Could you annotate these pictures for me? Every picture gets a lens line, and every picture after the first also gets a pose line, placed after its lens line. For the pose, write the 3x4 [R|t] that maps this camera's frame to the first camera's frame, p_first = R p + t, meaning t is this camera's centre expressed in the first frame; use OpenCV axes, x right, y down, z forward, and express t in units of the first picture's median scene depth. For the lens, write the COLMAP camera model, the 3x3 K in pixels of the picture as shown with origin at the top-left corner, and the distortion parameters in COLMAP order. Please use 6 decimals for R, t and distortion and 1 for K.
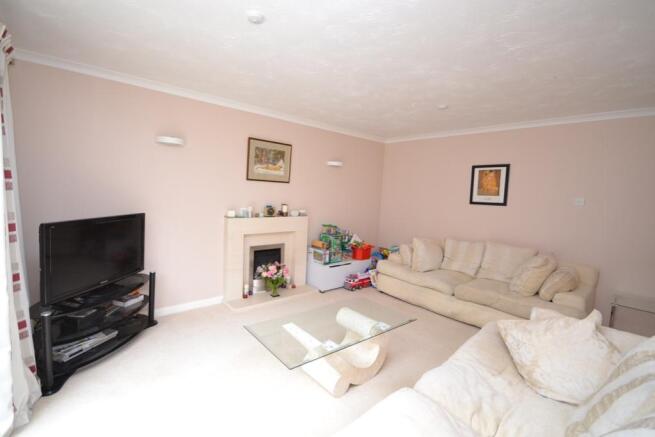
lens RADIAL K [[293.2, 0, 327.5], [0, 293.2, 218.5], [0, 0, 1]] dist [0.000069, 0.000063]
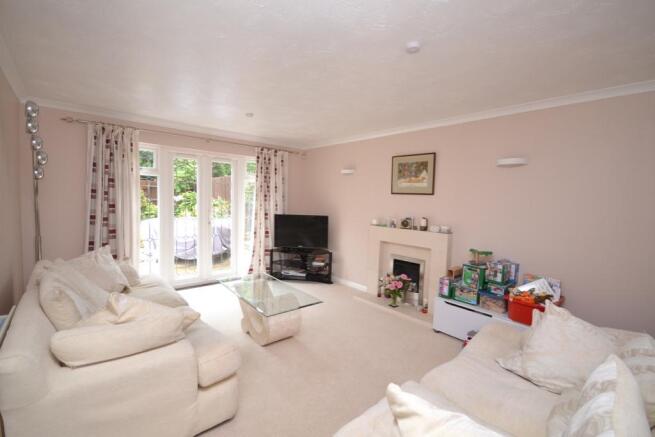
lens RADIAL K [[293.2, 0, 327.5], [0, 293.2, 218.5], [0, 0, 1]] dist [0.000069, 0.000063]
pose [[0.006294, 0.016063, -0.999851, 0.818186], [-0.127492, 0.991724, 0.015130, -0.022193], [0.991820, 0.127378, 0.008290, 0.724392]]
